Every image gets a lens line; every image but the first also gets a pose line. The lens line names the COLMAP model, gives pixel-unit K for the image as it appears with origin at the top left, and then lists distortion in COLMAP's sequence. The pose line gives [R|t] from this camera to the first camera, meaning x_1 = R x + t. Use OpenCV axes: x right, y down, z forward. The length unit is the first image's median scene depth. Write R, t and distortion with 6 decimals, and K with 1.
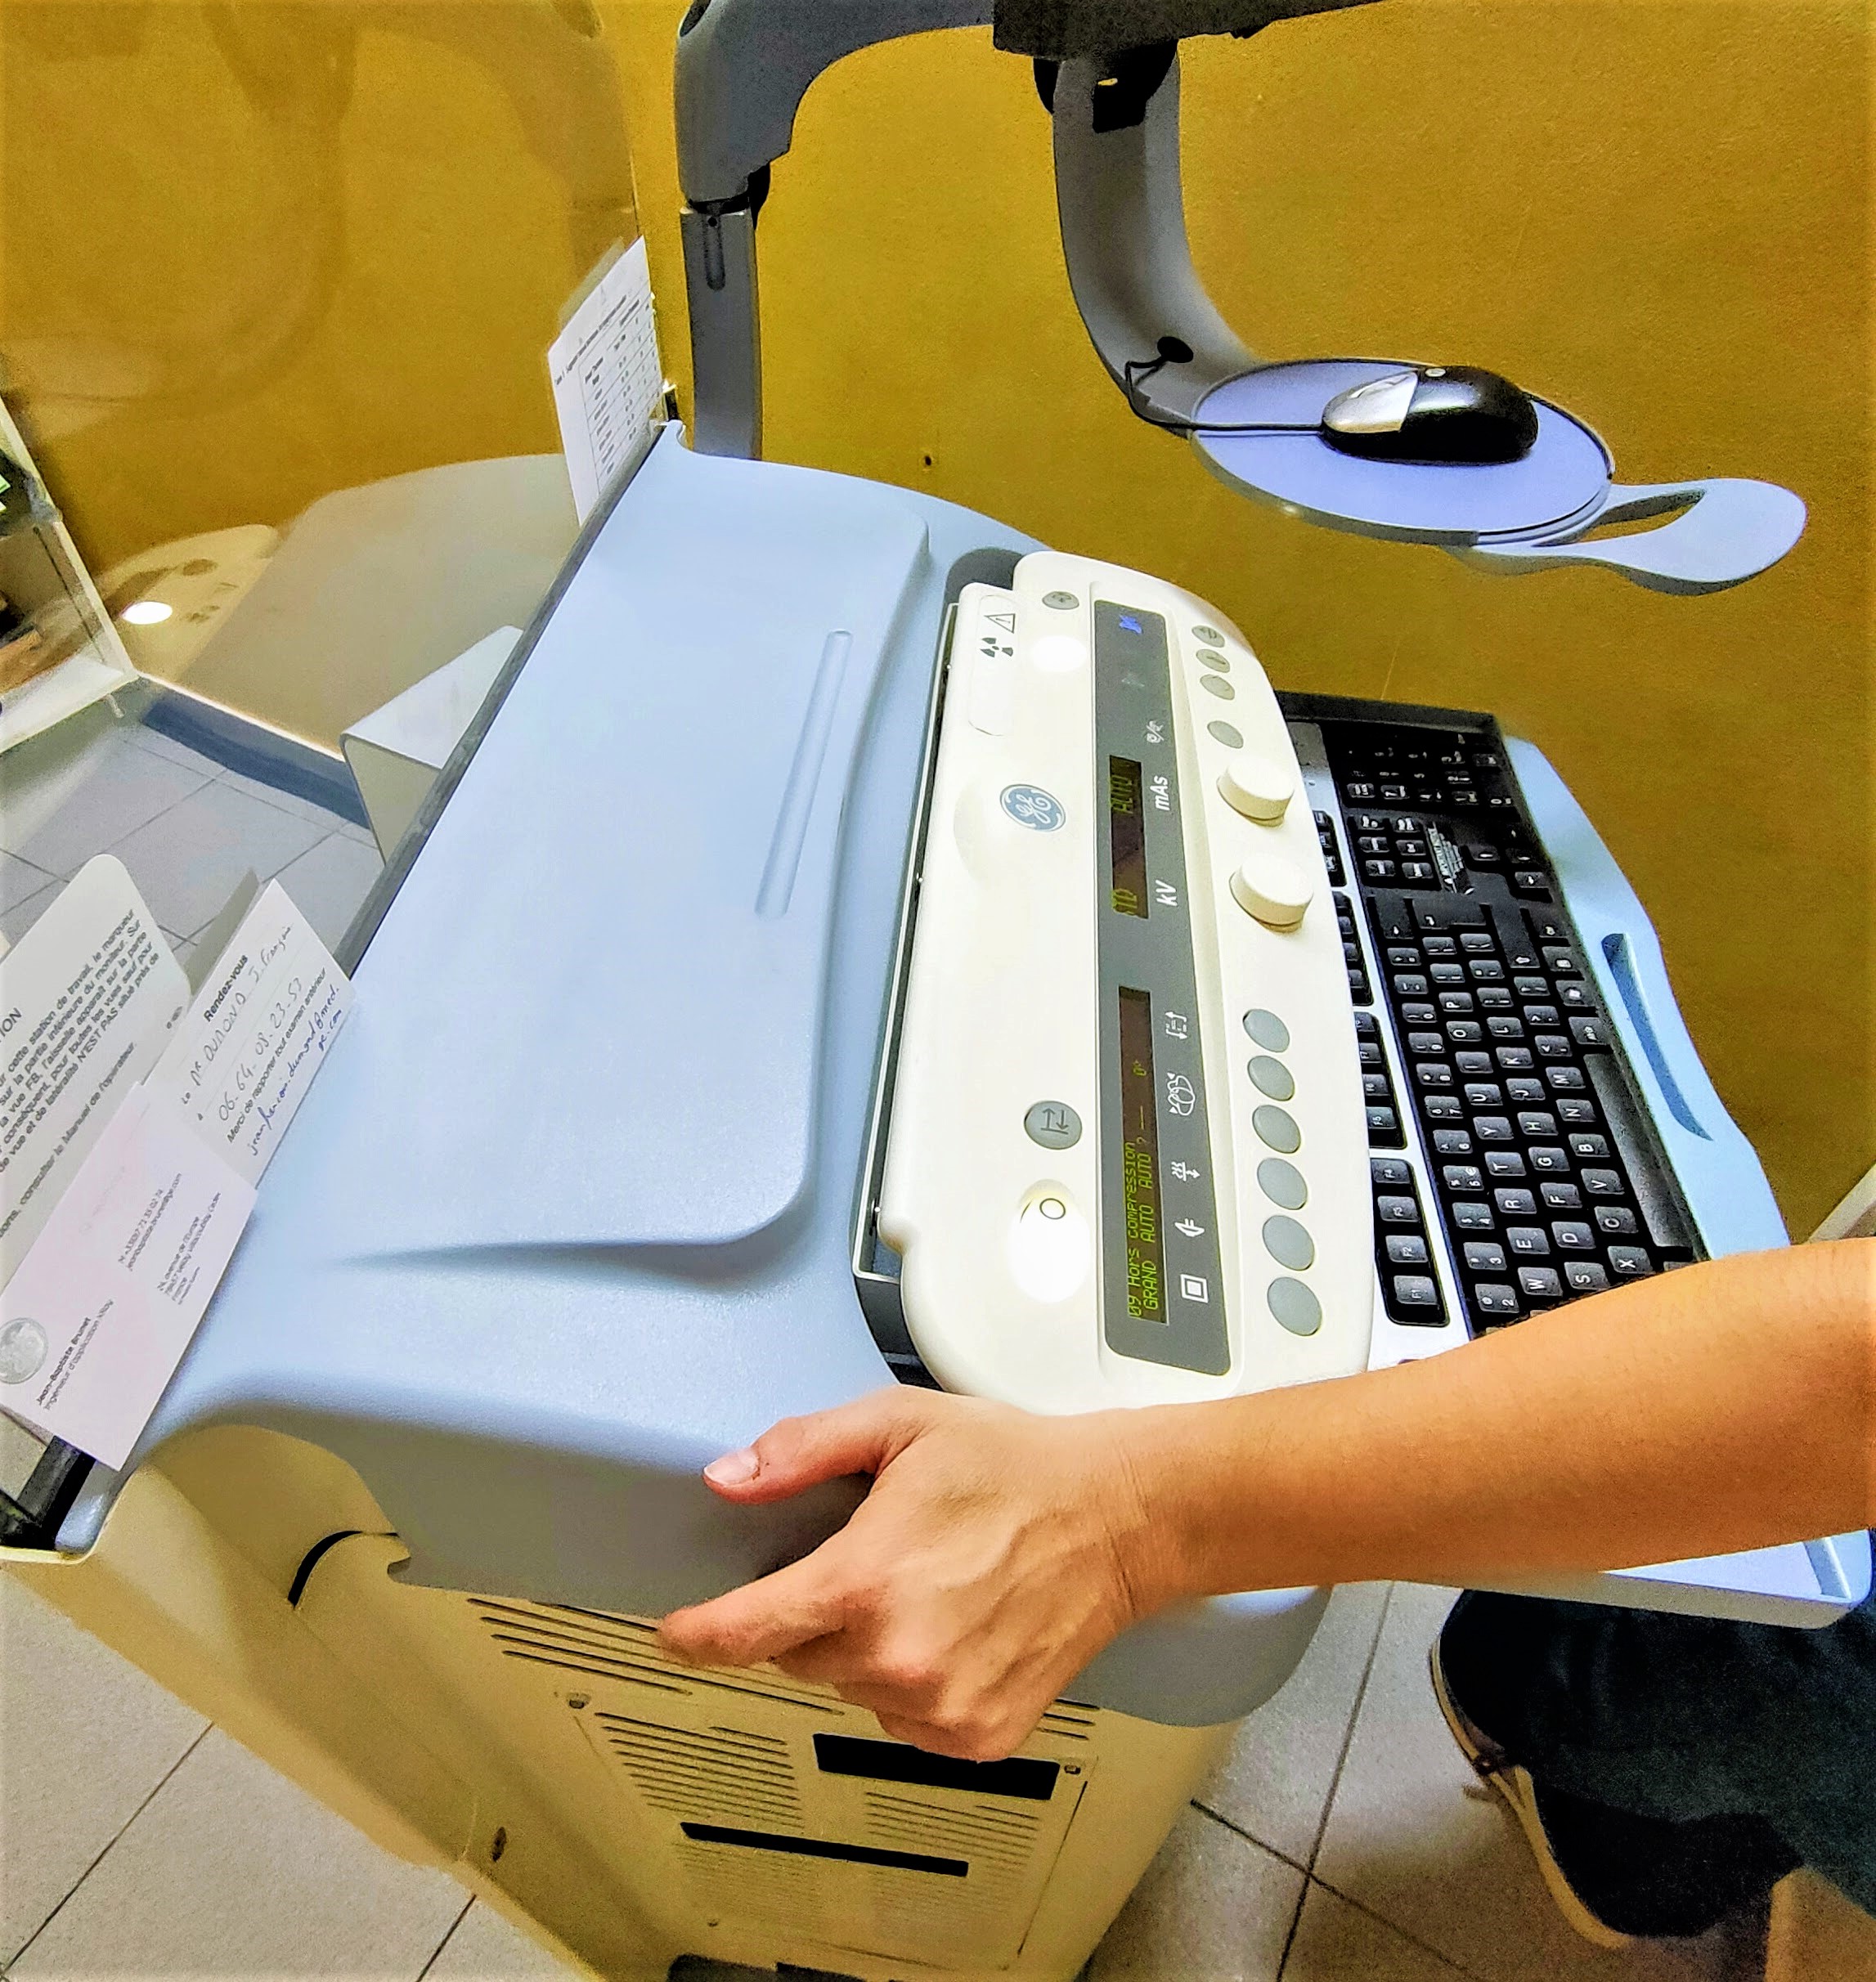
lens RADIAL K [[1299.6, 0, 938.0], [0, 1299.6, 991.0], [0, 0, 1]] dist [0.020809, -0.001034]
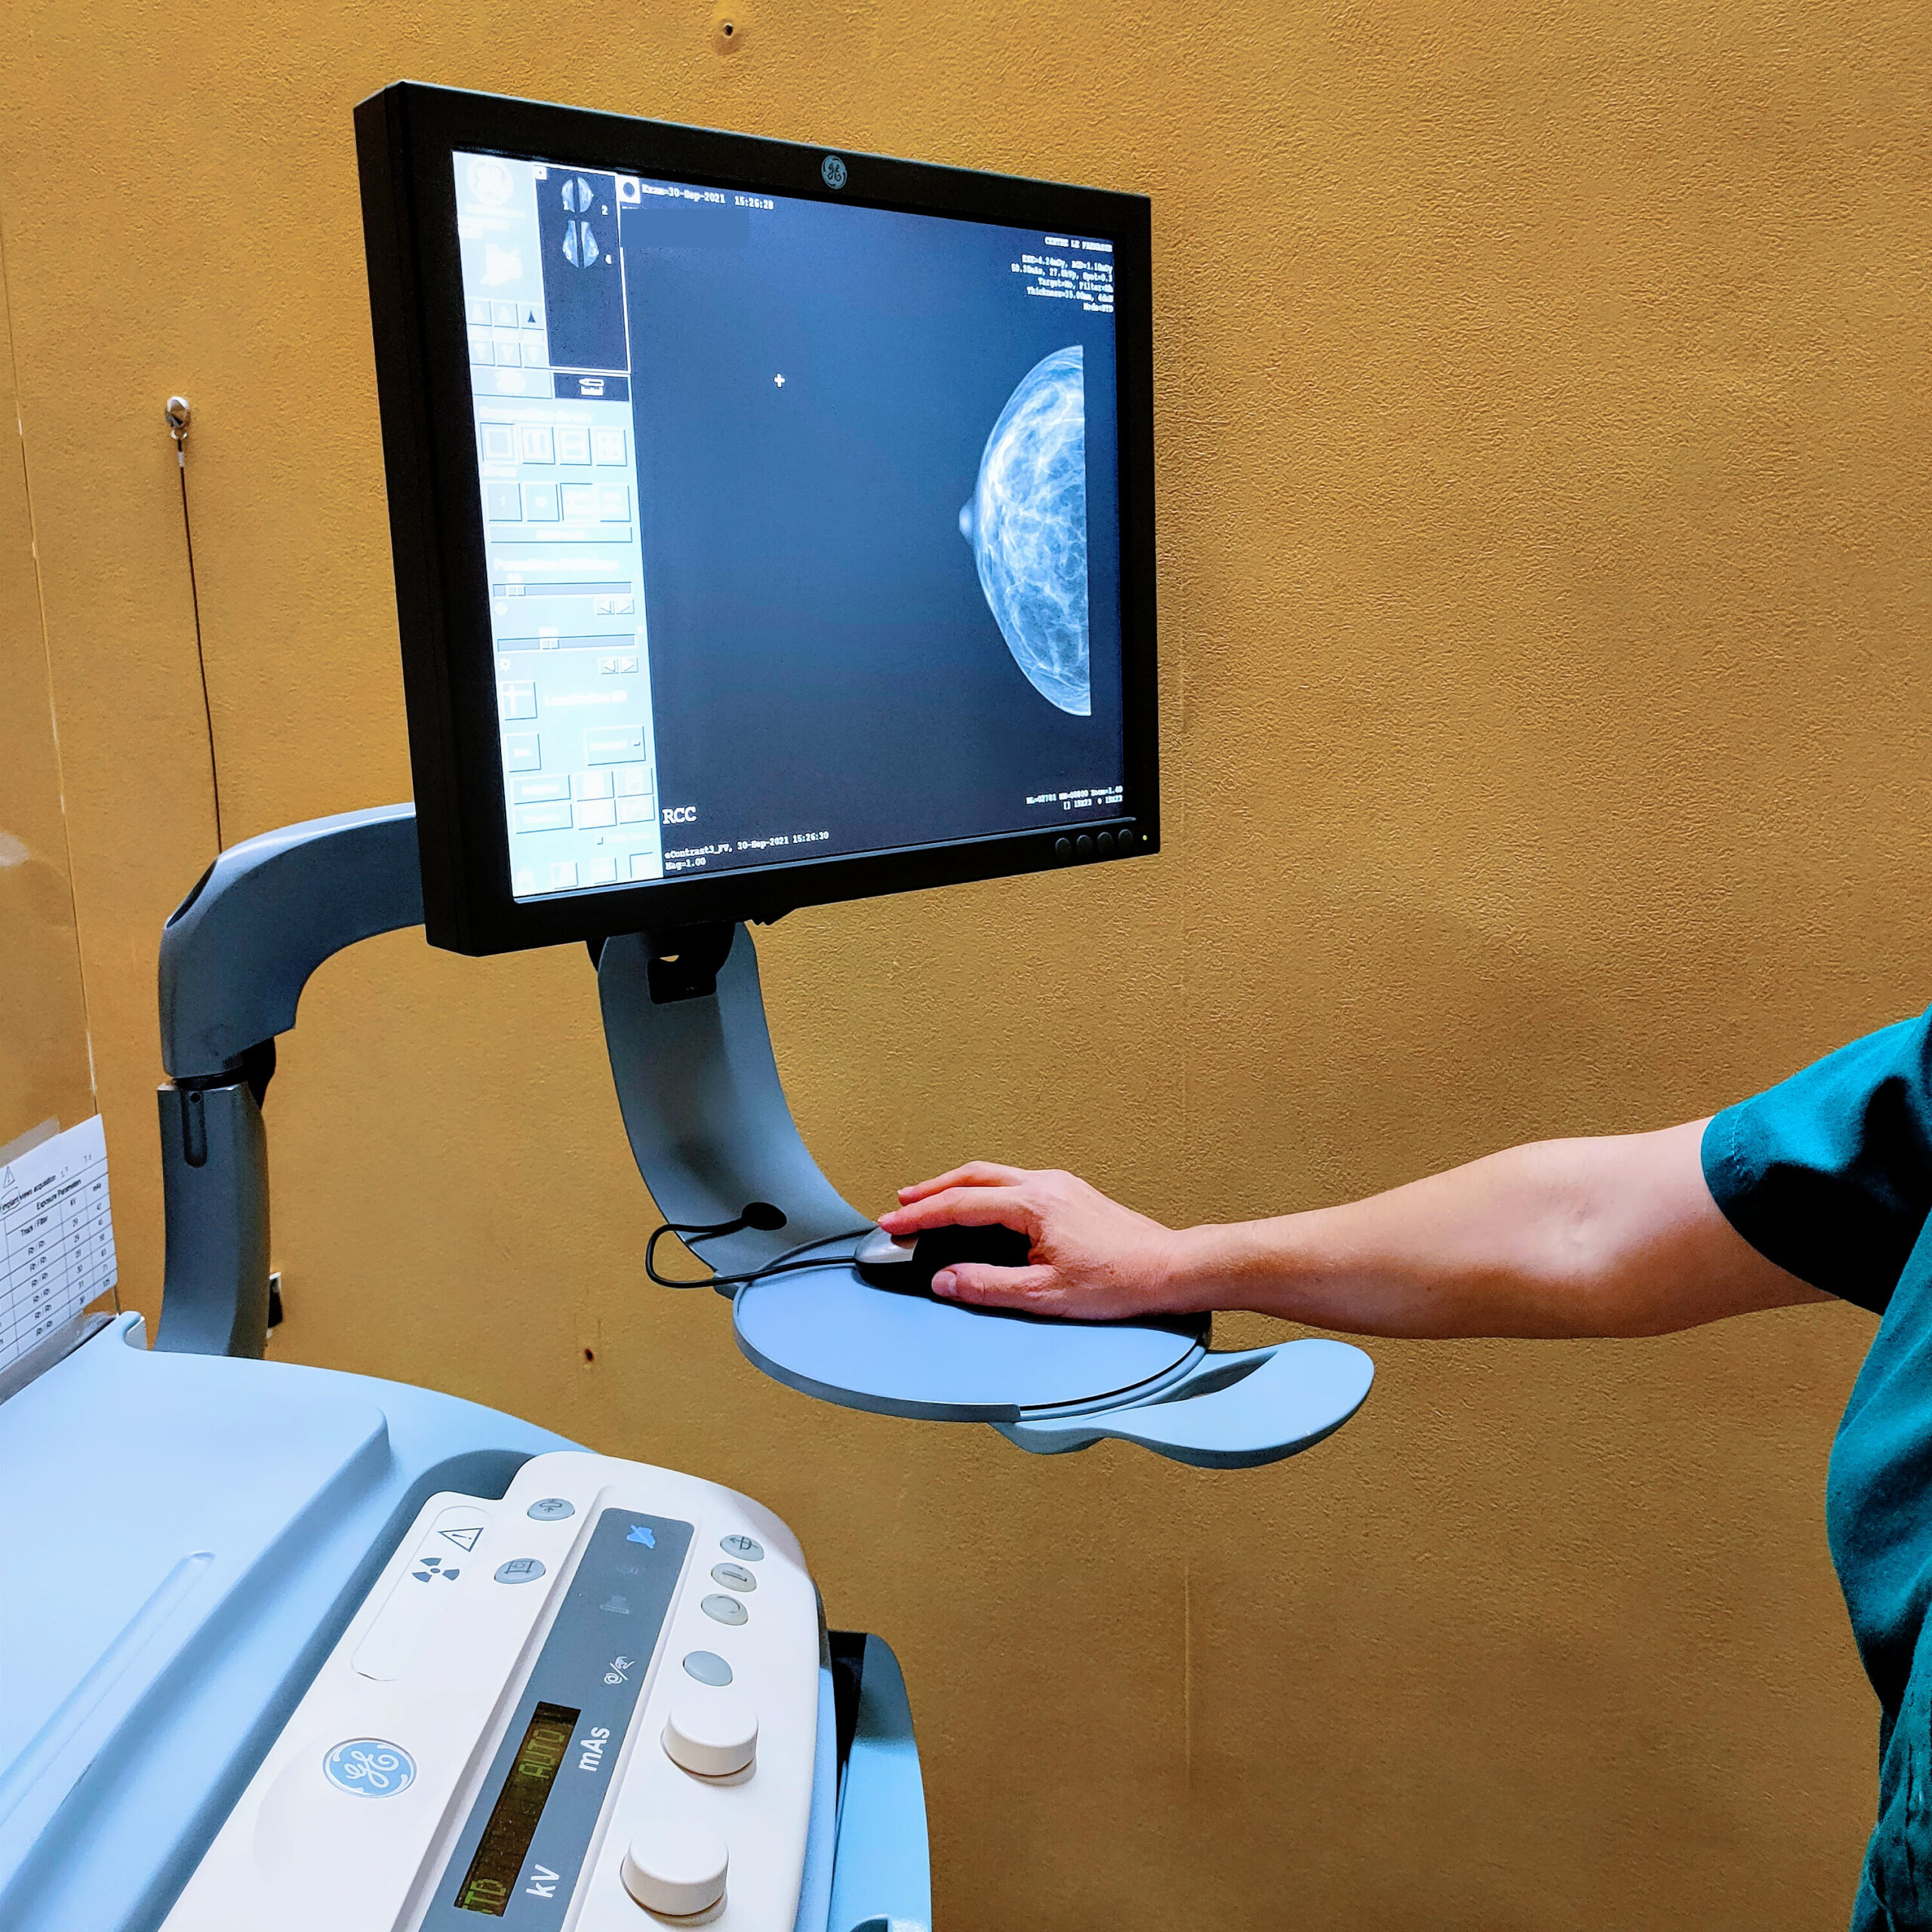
lens RADIAL K [[2017.0, 0, 966.0], [0, 2017.0, 966.0], [0, 0, 1]] dist [0.032189, 0.013395]
pose [[0.997474, -0.017574, 0.068820, 0.258475], [0.052415, 0.836002, -0.546217, 0.100521], [-0.047934, 0.548445, 0.834812, -0.196188]]
